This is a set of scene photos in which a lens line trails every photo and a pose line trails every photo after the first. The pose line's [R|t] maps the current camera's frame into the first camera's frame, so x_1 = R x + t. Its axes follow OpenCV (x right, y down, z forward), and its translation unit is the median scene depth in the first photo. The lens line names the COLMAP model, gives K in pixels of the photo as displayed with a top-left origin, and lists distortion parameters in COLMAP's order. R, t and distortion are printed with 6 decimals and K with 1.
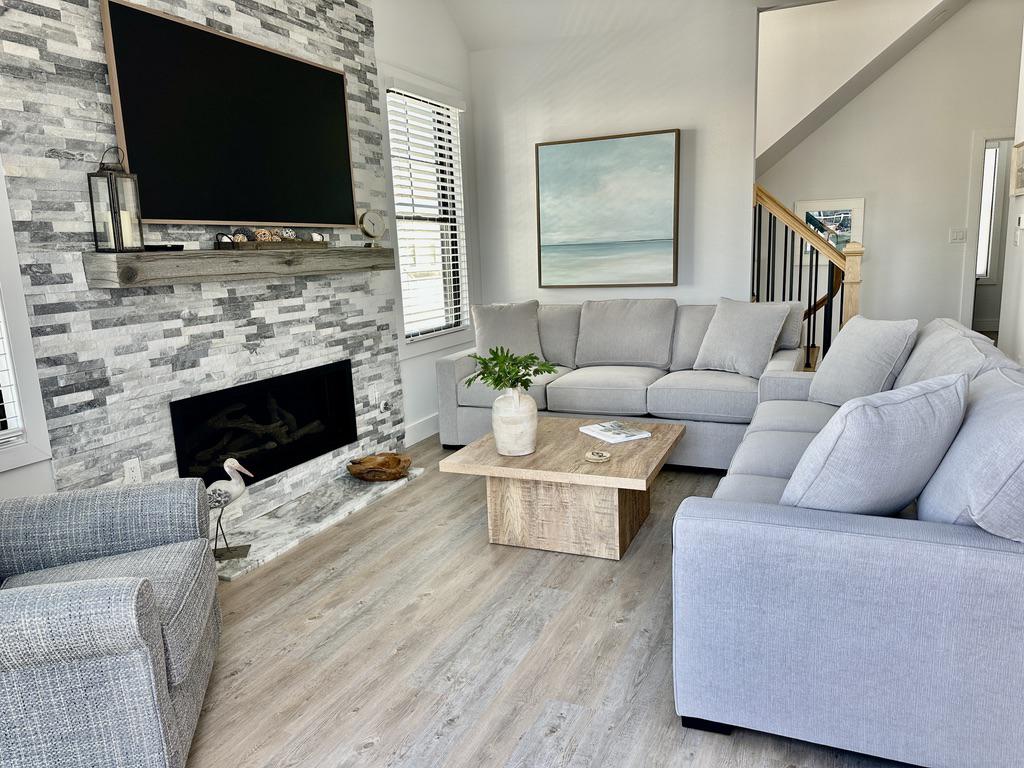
lens RADIAL K [[726.9, 0, 525.5], [0, 726.9, 386.3], [0, 0, 1]] dist [0.039169, -0.041011]
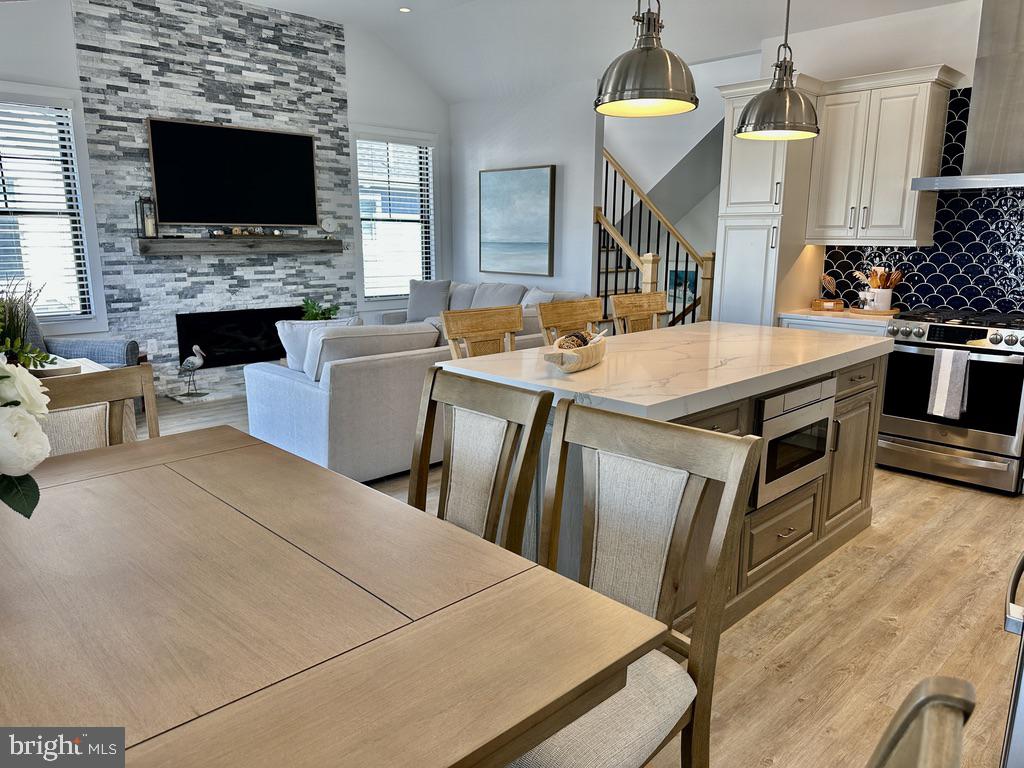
lens RADIAL K [[726.9, 0, 518.7], [0, 726.9, 384.3], [0, 0, 1]] dist [0.039169, -0.041011]
pose [[0.921886, 0.121927, -0.367778, 0.934995], [-0.112401, 0.992537, 0.047299, 0.010182], [0.370800, -0.002266, 0.928710, -0.418496]]
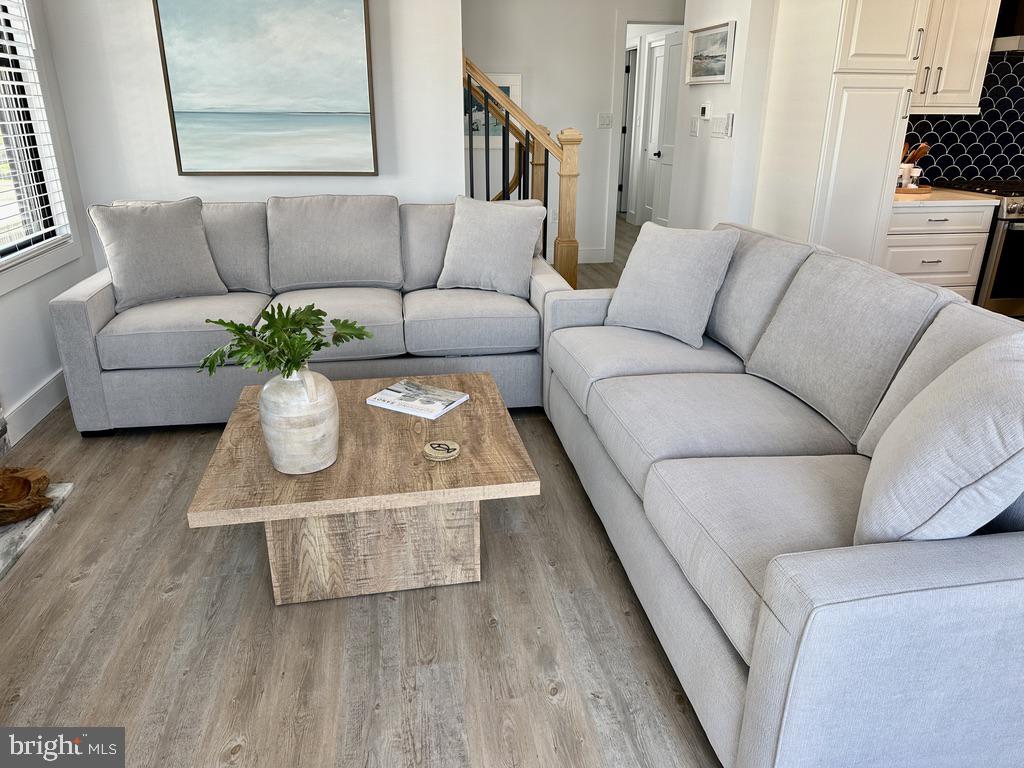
lens RADIAL K [[726.9, 0, 525.8], [0, 726.9, 382.4], [0, 0, 1]] dist [0.039169, -0.041011]
pose [[0.834992, -0.149608, 0.529533, -0.153096], [0.060795, 0.981520, 0.181444, -0.070566], [-0.546893, -0.119312, 0.828657, 0.314751]]
